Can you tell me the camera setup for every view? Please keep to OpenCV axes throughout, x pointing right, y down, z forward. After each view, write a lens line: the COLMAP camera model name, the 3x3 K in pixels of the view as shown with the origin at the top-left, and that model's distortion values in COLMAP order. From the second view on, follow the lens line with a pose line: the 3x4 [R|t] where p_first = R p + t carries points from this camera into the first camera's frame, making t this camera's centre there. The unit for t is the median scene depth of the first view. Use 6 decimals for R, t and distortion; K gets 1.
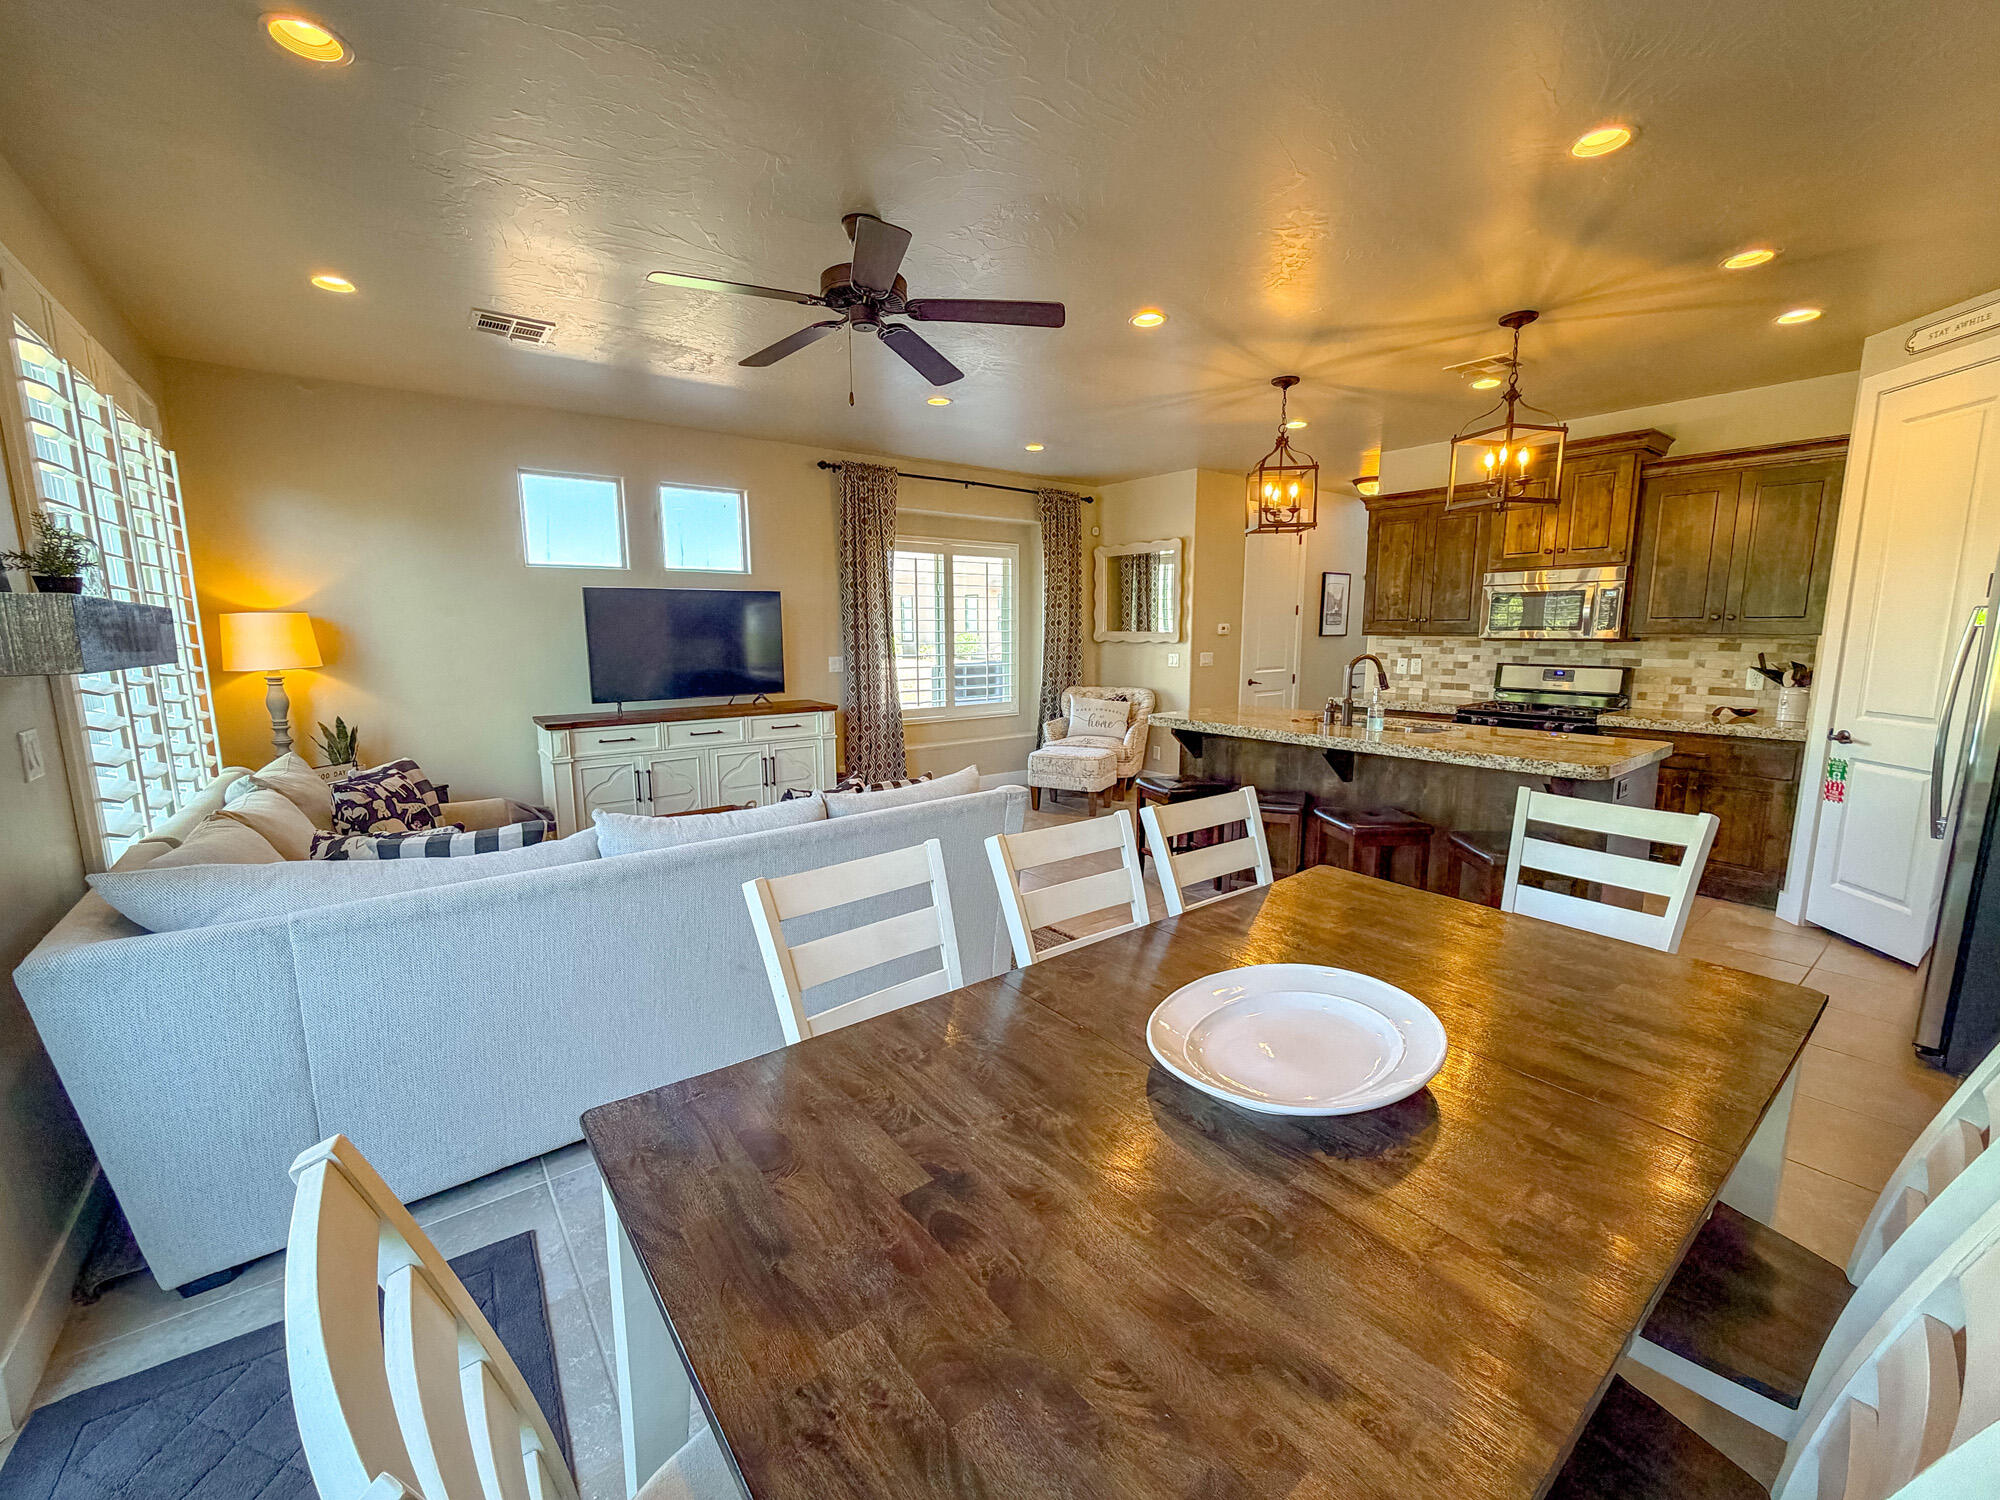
lens RADIAL K [[801.1, 0, 1008.9], [0, 801.1, 747.0], [0, 0, 1]] dist [-0.000678, 0.000166]
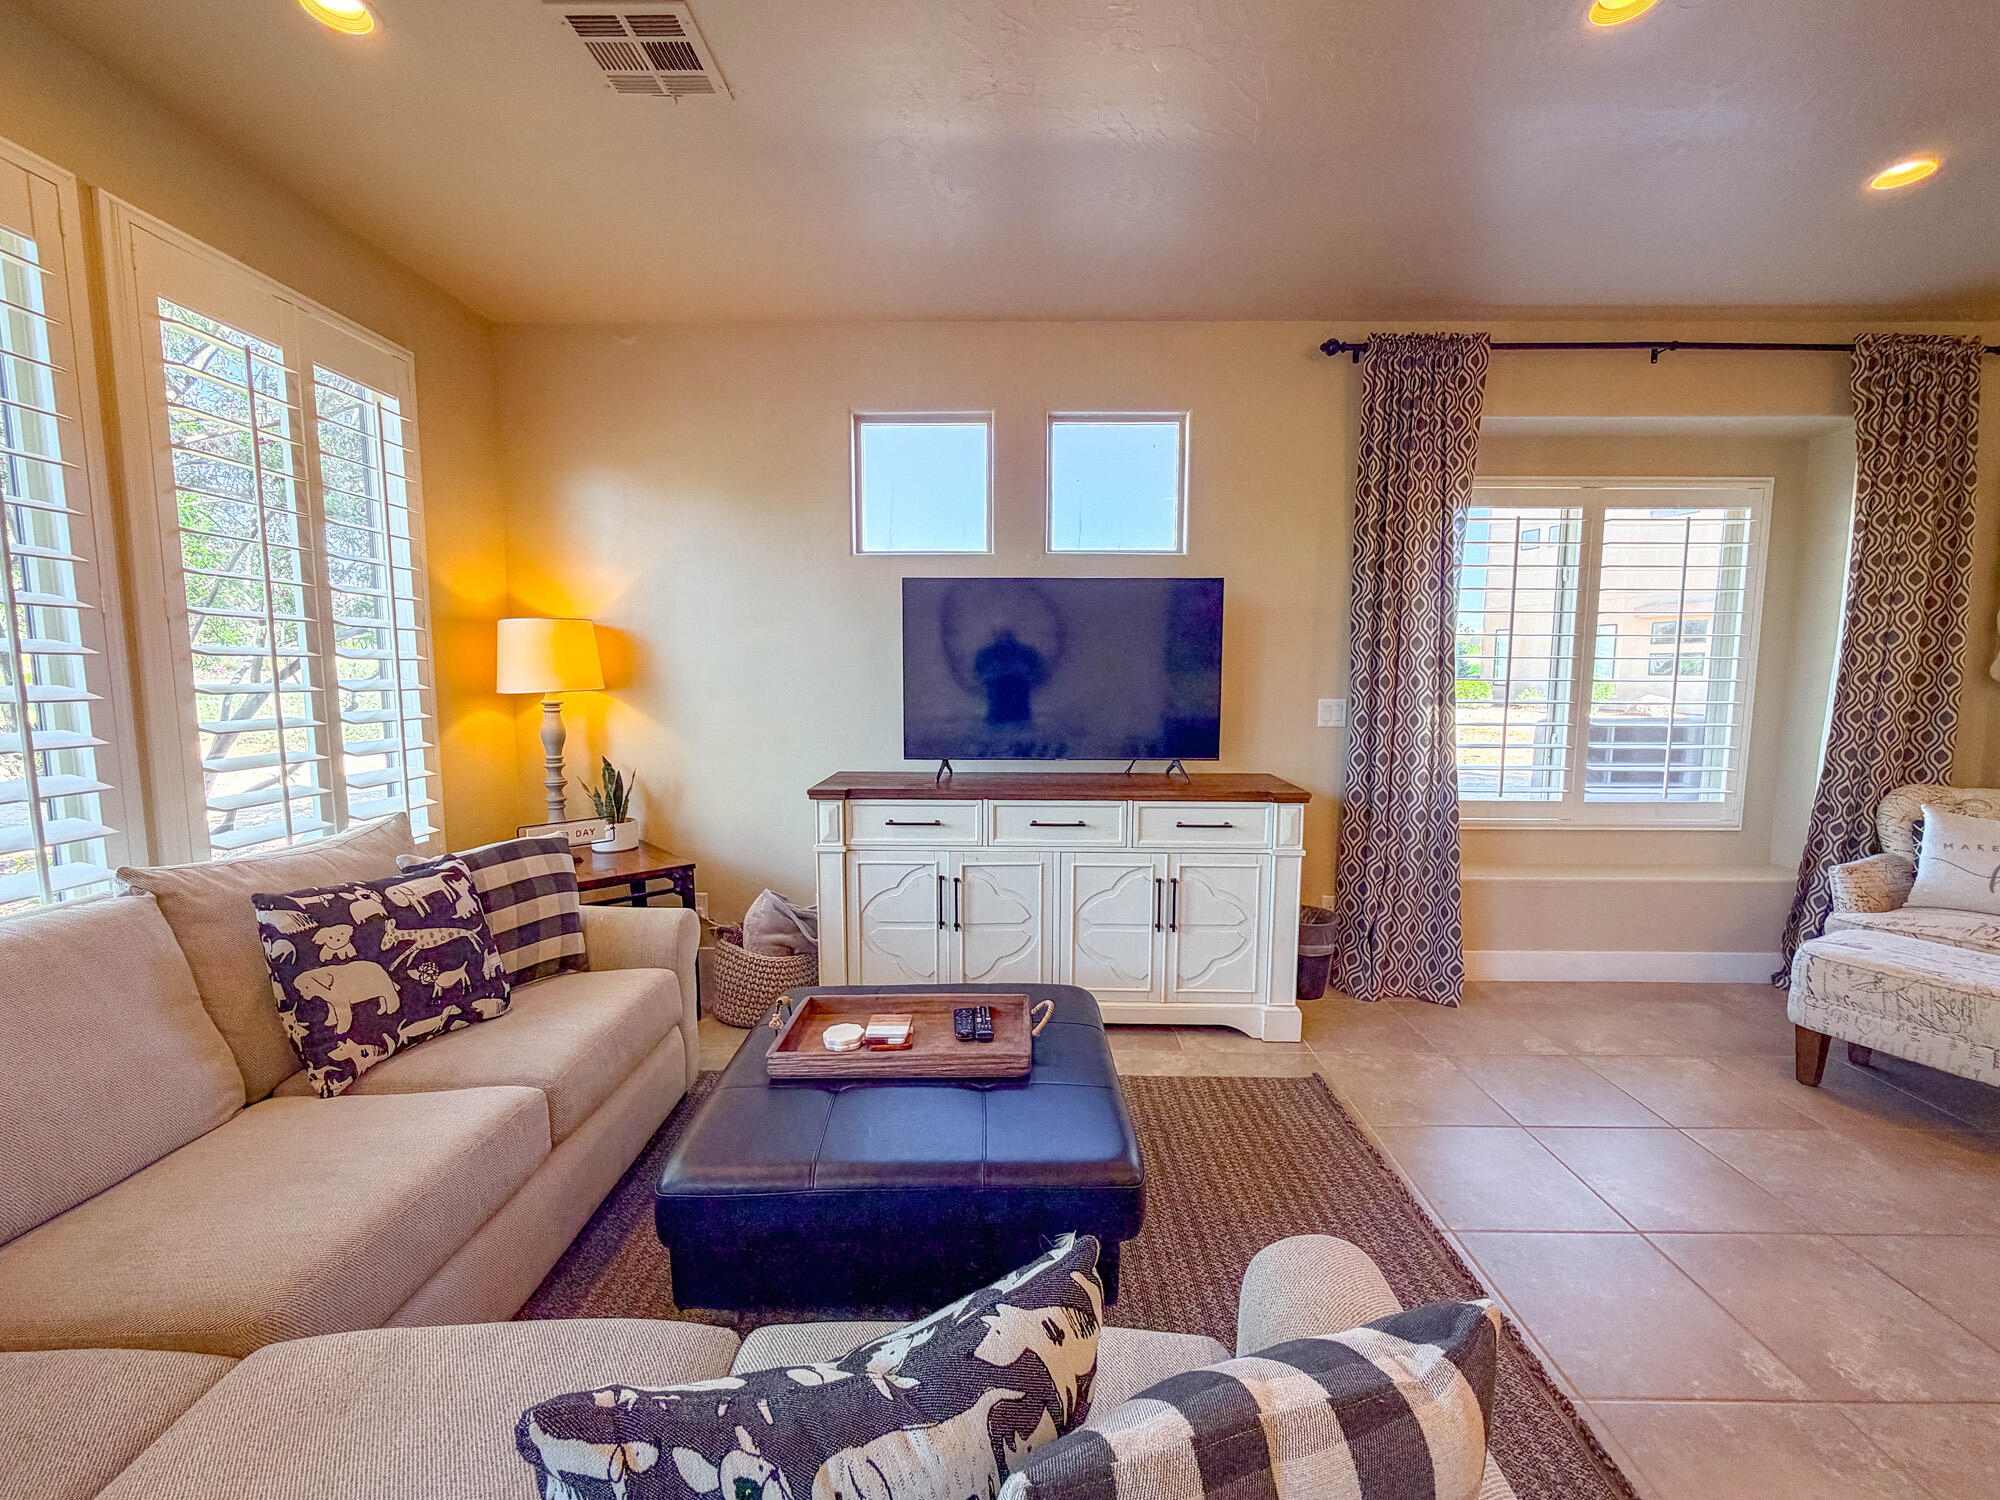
lens RADIAL K [[801.1, 0, 1008.9], [0, 801.1, 747.0], [0, 0, 1]] dist [-0.000678, 0.000166]
pose [[0.780211, 0.066373, -0.621984, -0.043675], [-0.098655, 0.994966, -0.017578, -0.047114], [0.617687, 0.075076, 0.782832, 0.426092]]
